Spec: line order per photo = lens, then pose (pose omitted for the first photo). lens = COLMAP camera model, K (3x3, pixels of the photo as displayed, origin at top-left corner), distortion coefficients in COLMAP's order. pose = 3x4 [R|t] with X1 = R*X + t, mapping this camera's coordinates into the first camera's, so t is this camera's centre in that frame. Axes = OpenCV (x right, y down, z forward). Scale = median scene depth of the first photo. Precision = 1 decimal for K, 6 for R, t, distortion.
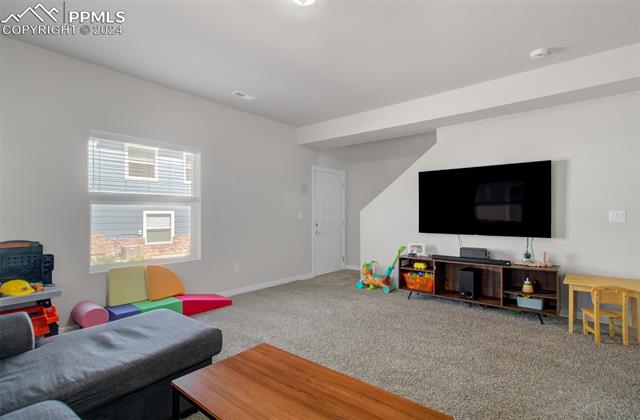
lens RADIAL K [[299.0, 0, 325.1], [0, 299.0, 209.2], [0, 0, 1]] dist [0.000336, 0.000815]
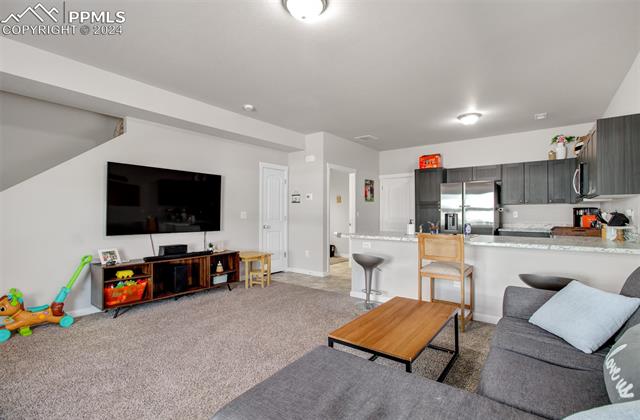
lens RADIAL K [[299.0, 0, 325.1], [0, 299.0, 209.2], [0, 0, 1]] dist [0.000336, 0.000815]
pose [[-0.040619, 0.019593, 0.998983, -0.641118], [-0.020618, 0.999578, -0.020443, 0.012014], [-0.998962, -0.021428, -0.040198, 0.535803]]
